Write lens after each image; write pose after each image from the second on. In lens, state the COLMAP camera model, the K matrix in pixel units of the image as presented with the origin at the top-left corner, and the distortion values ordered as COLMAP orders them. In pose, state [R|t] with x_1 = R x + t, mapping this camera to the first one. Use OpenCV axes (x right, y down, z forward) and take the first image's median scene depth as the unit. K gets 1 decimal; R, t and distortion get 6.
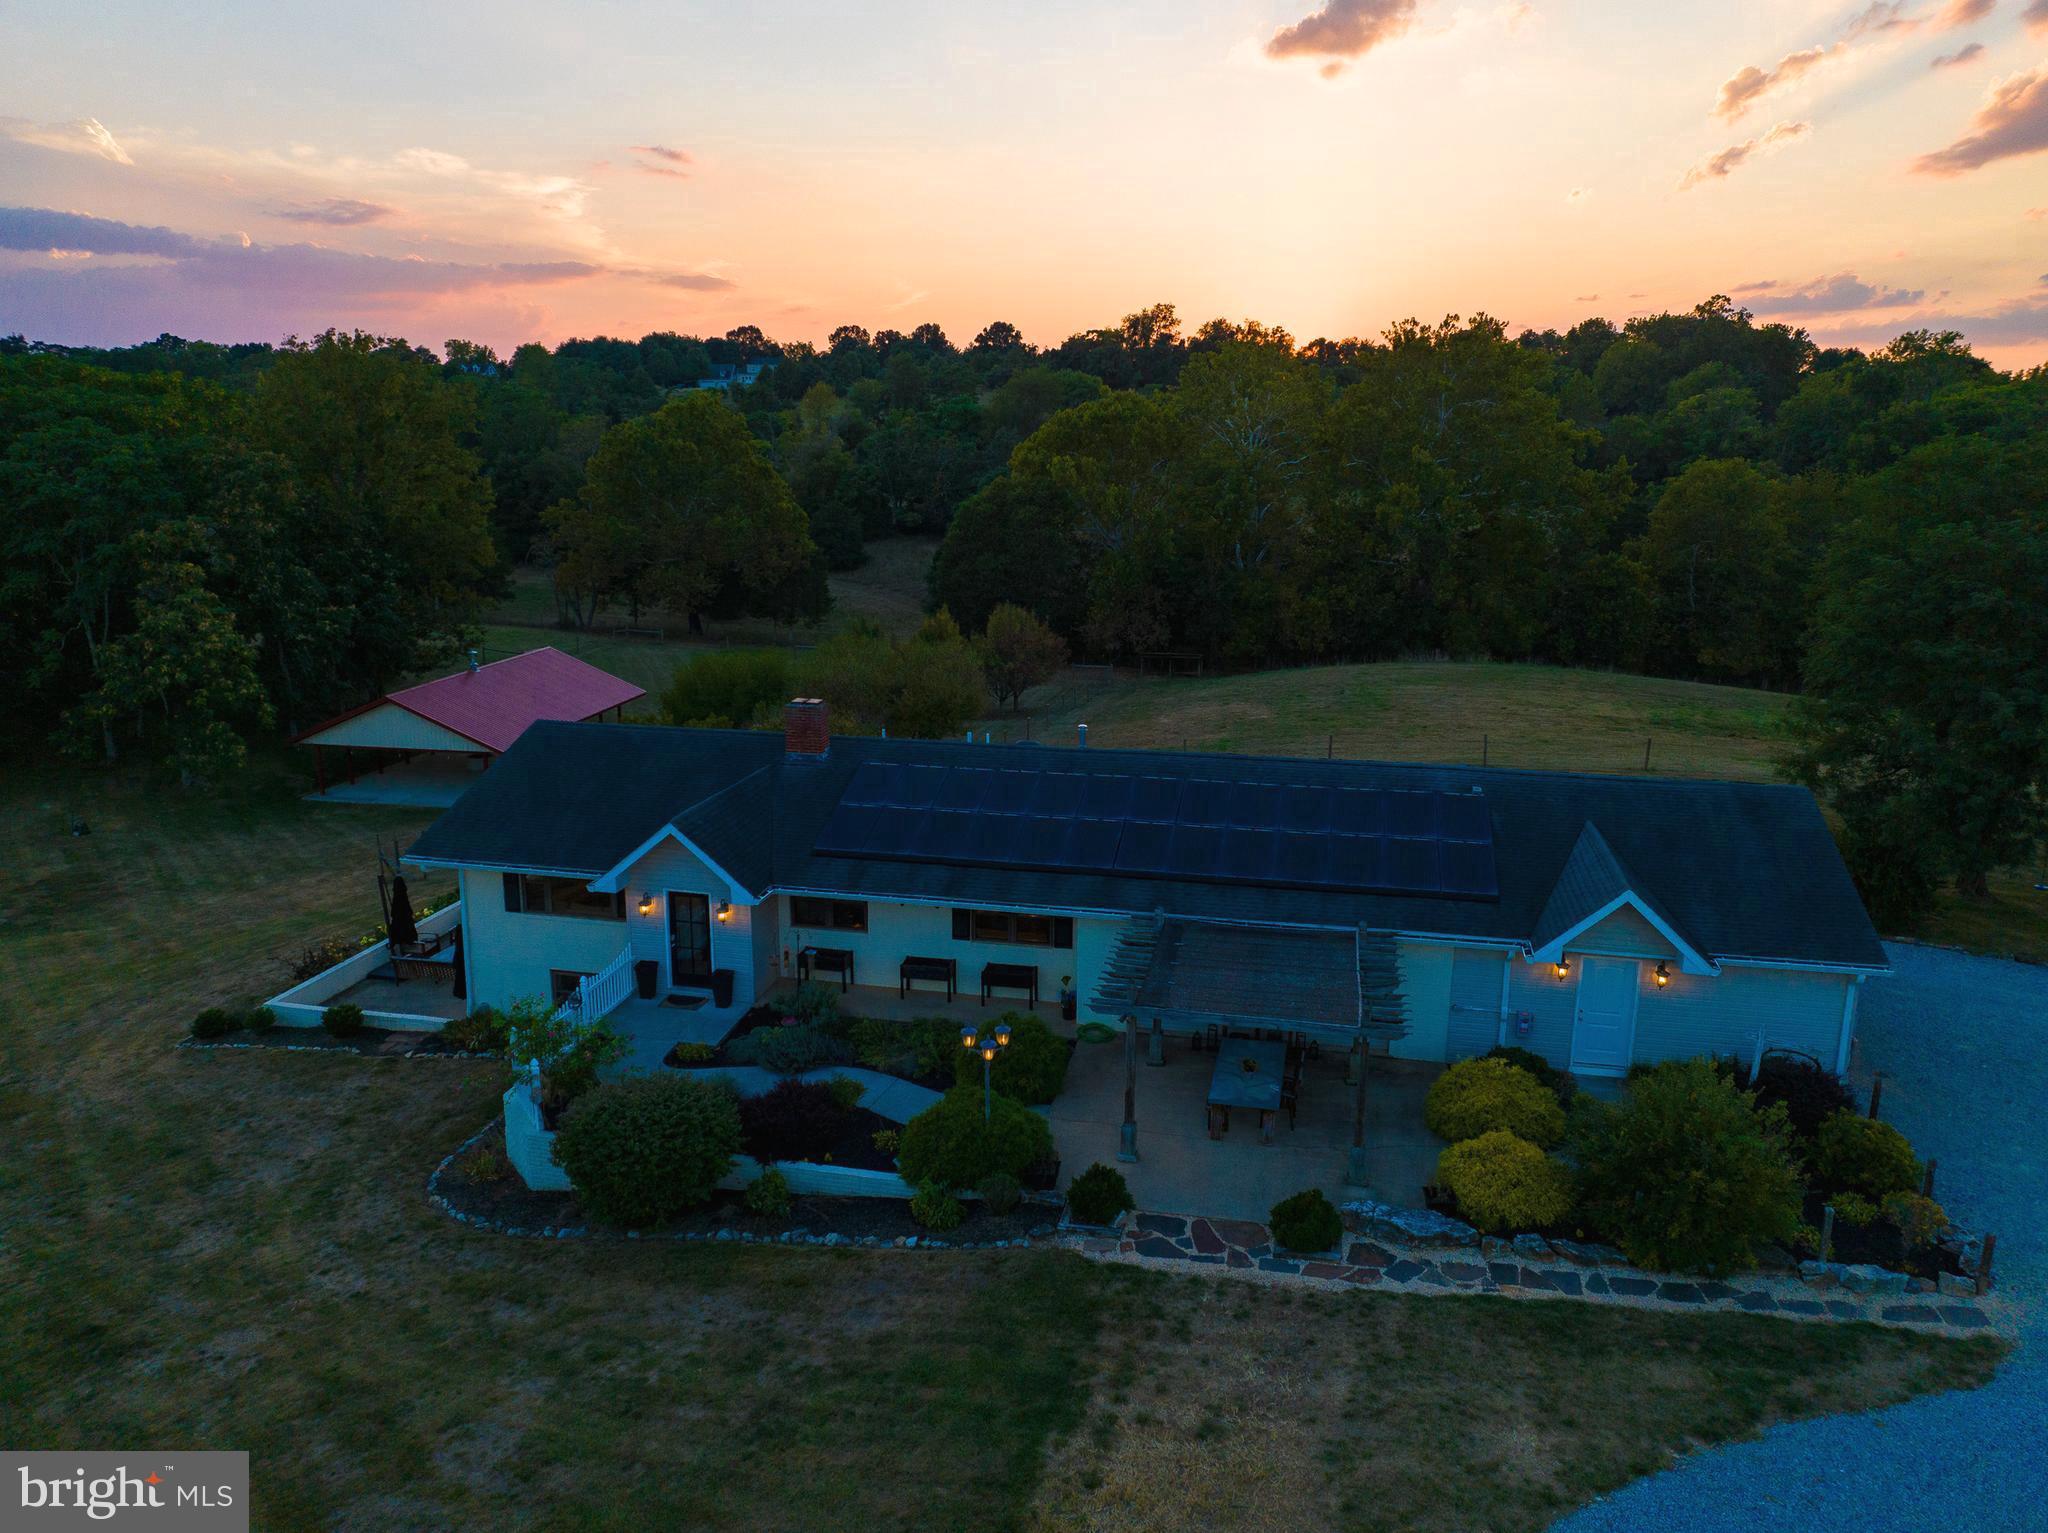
lens RADIAL K [[1432.7, 0, 1031.5], [0, 1432.7, 768.7], [0, 0, 1]] dist [-0.032970, 0.000074]
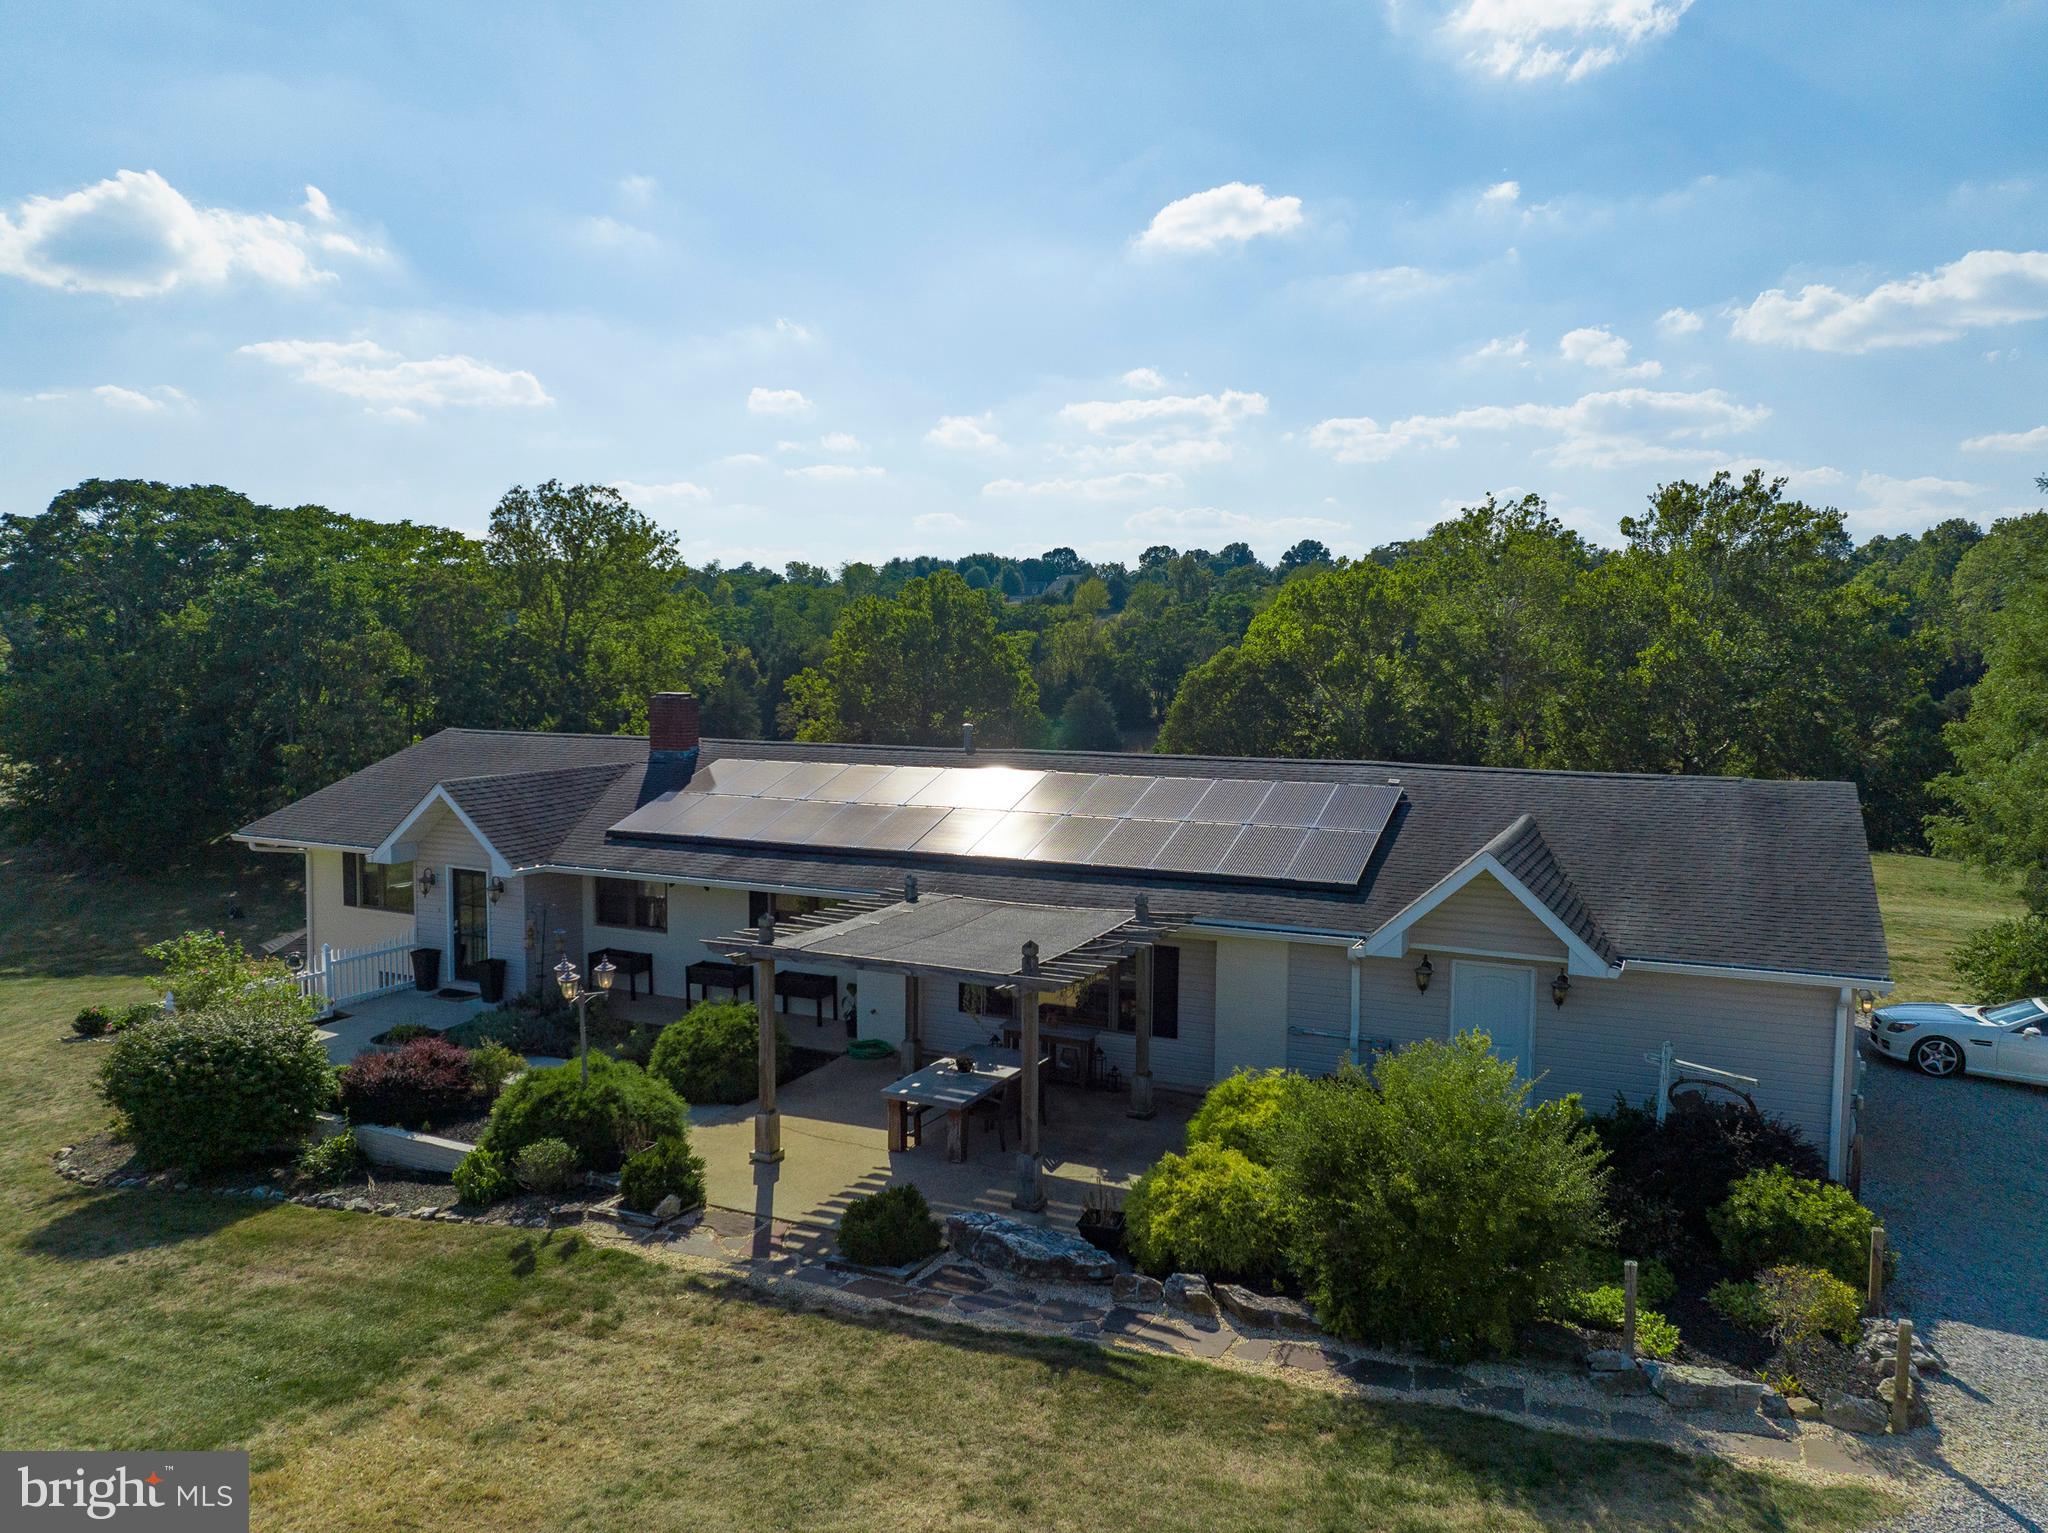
lens RADIAL K [[1432.7, 0, 1031.5], [0, 1432.7, 768.7], [0, 0, 1]] dist [-0.032970, 0.000074]
pose [[0.973801, 0.018438, -0.226655, 0.296489], [-0.053814, 0.987082, -0.150908, 0.135660], [0.220944, 0.159151, 0.962213, 0.199739]]
